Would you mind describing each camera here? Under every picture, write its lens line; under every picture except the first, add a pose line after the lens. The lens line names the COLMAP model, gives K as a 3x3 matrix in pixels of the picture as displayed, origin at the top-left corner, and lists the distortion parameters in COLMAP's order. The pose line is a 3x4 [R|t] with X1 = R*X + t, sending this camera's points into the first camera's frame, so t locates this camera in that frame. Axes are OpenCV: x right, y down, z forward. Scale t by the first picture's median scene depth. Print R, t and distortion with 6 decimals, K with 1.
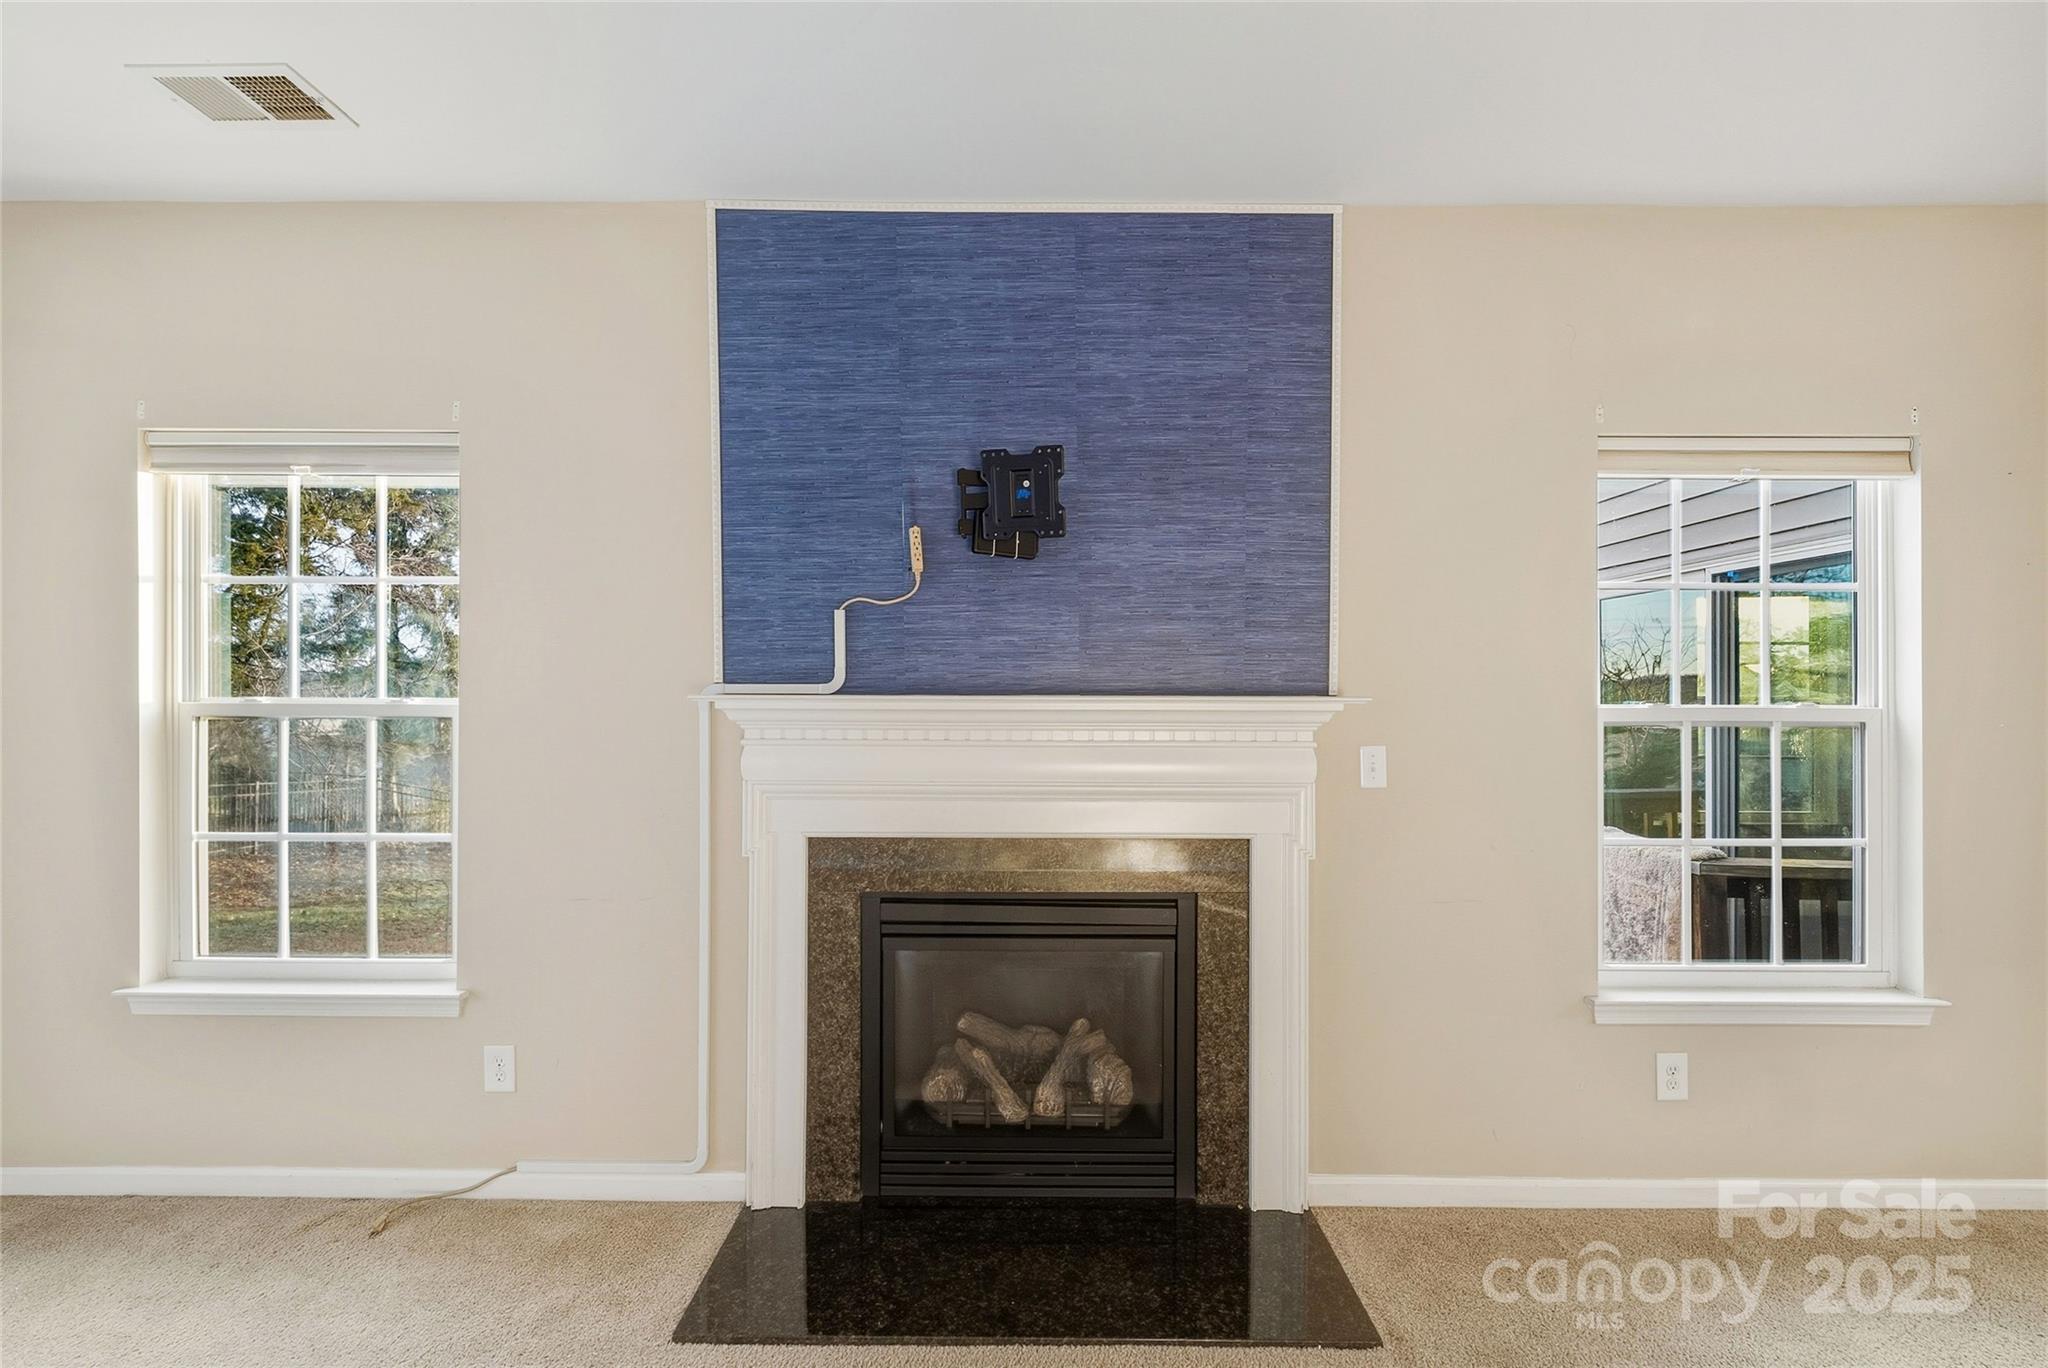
lens RADIAL K [[788.3, 0, 1024.0], [0, 788.3, 684.0], [0, 0, 1]] dist [0.000394, 0.000013]
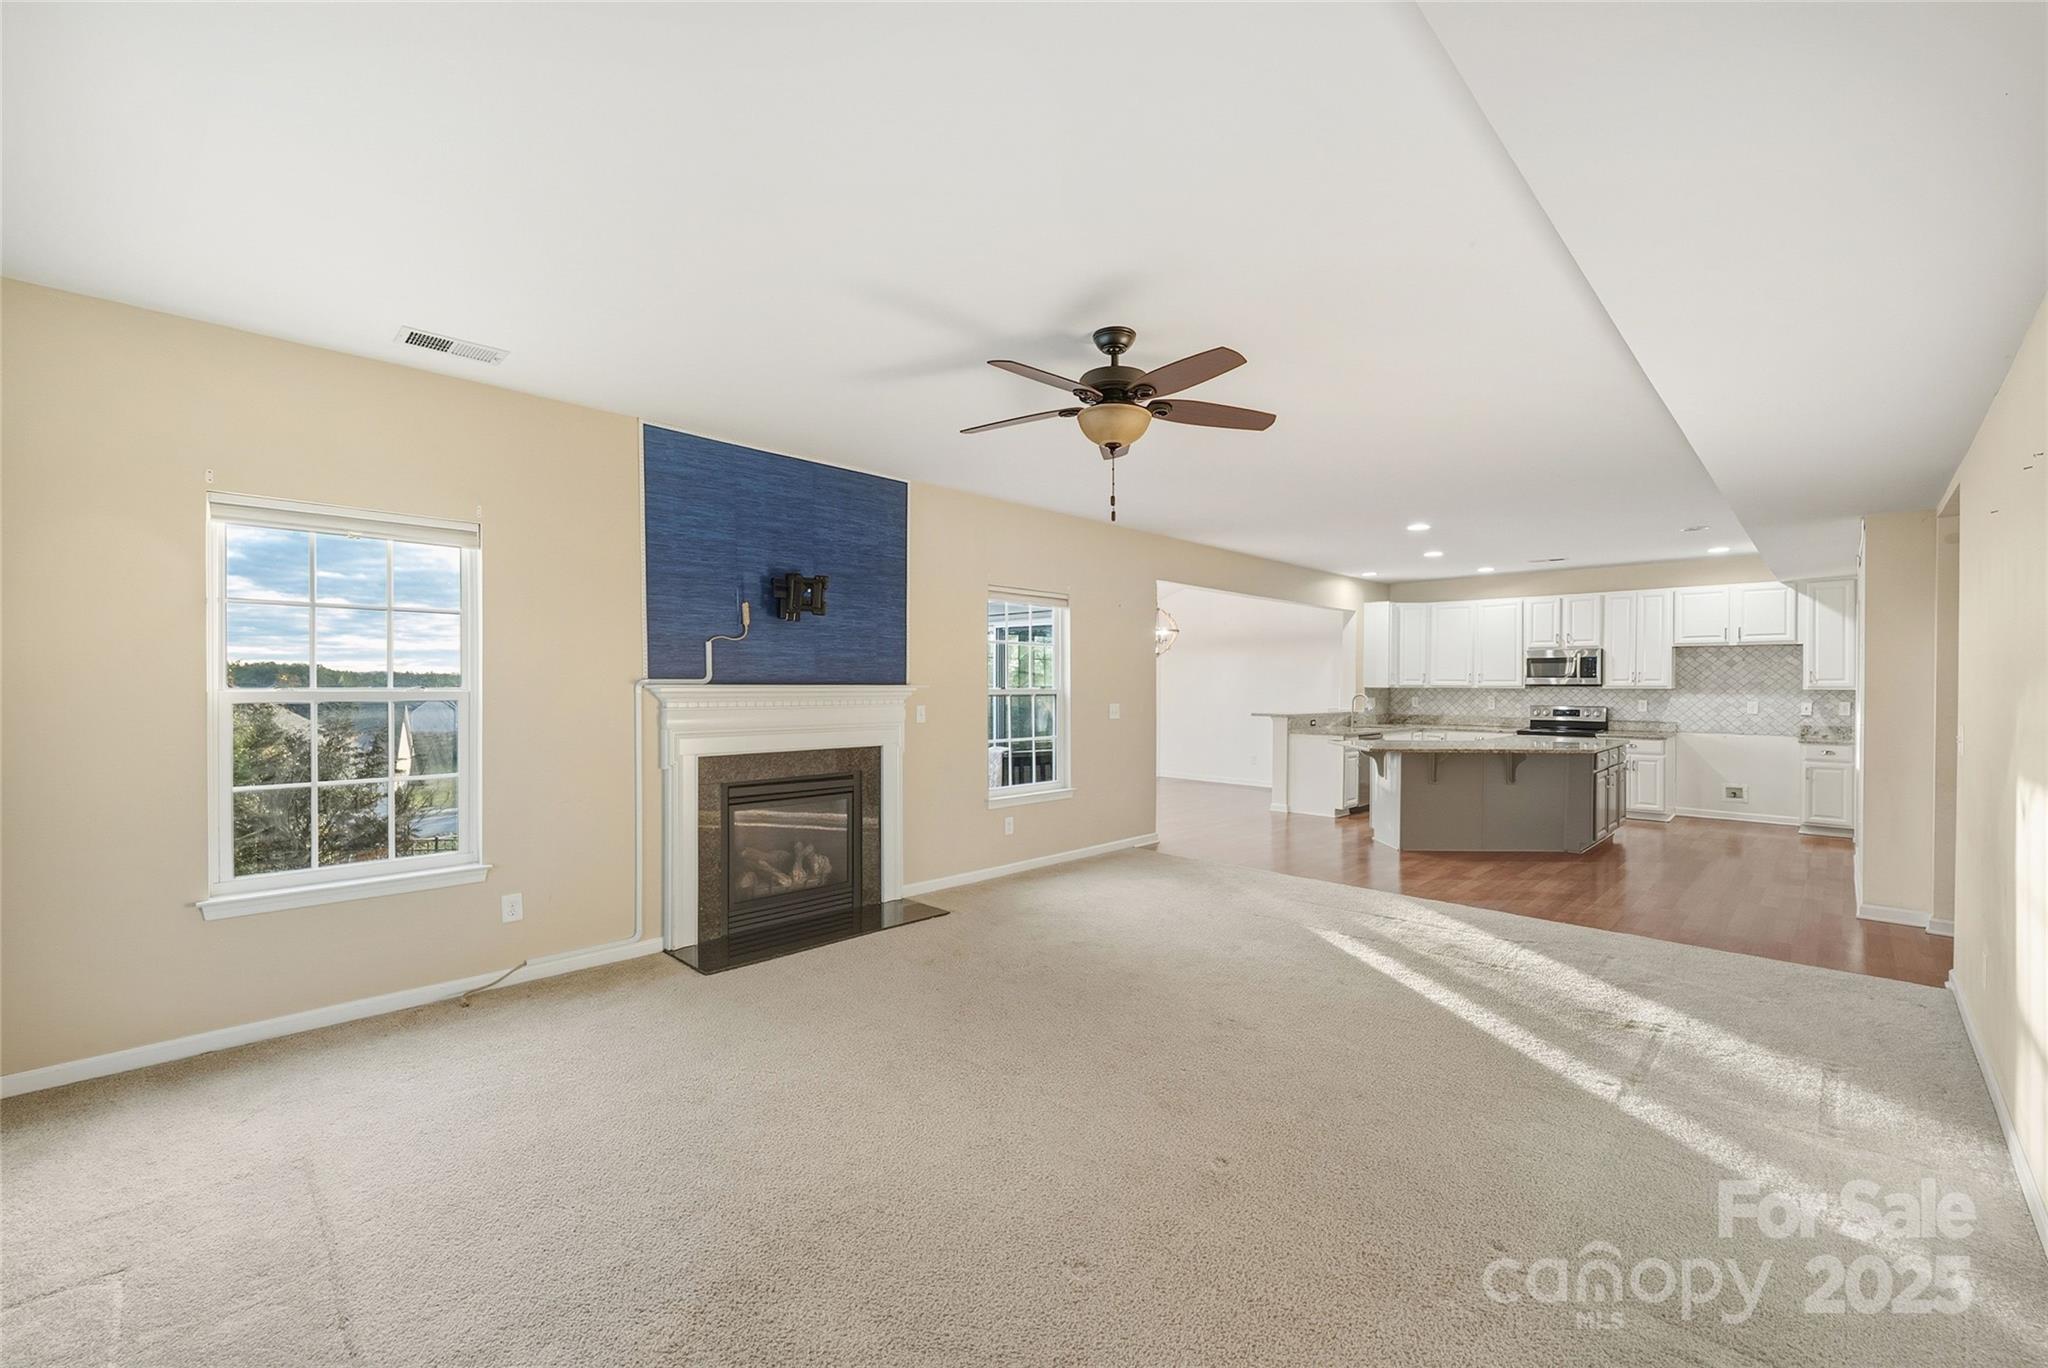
lens RADIAL K [[822.9, 0, 1024.0], [0, 822.9, 684.0], [0, 0, 1]] dist [0.000656, 0.000013]
pose [[0.698014, -0.001131, 0.716083, -1.150705], [0.000853, 0.999999, 0.000748, 0.010970], [-0.716083, 0.000089, 0.698015, -0.994970]]
